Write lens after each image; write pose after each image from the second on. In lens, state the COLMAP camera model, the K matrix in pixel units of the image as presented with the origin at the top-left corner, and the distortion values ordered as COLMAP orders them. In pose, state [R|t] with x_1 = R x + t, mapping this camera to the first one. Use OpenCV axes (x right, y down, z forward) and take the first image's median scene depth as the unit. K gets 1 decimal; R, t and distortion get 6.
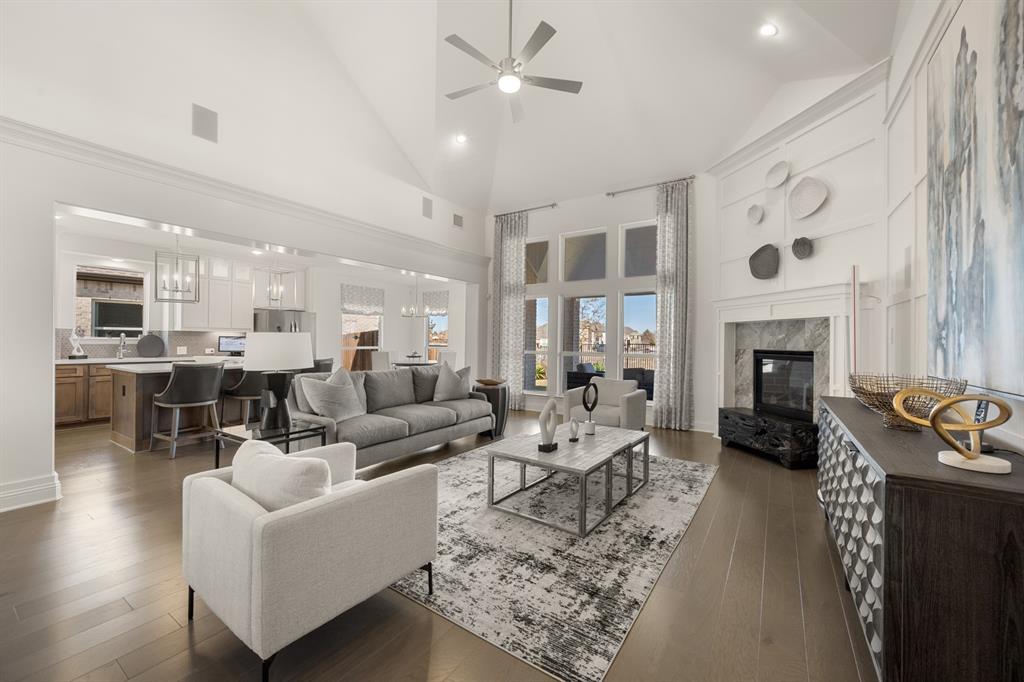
lens RADIAL K [[400.1, 0, 515.2], [0, 400.1, 339.6], [0, 0, 1]] dist [-0.001275, 0.000128]
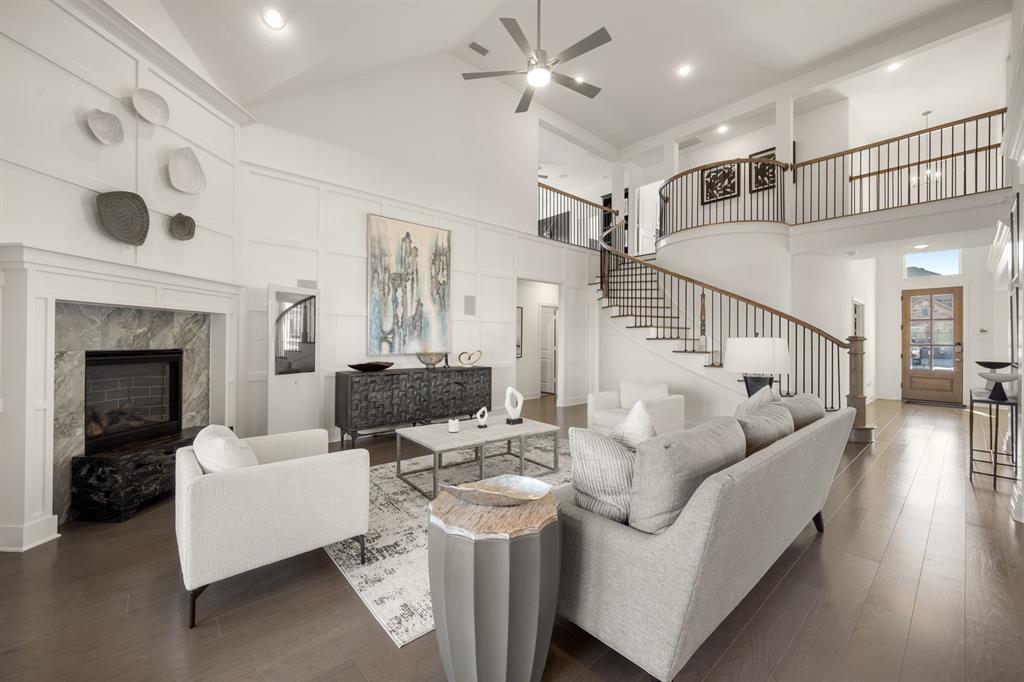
lens RADIAL K [[400.1, 0, 513.9], [0, 400.1, 340.3], [0, 0, 1]] dist [-0.001275, 0.000128]
pose [[-0.964299, -0.014542, 0.264415, -0.184300], [-0.015362, 0.999881, -0.001033, 0.000411], [-0.264369, -0.005058, -0.964408, 1.610746]]
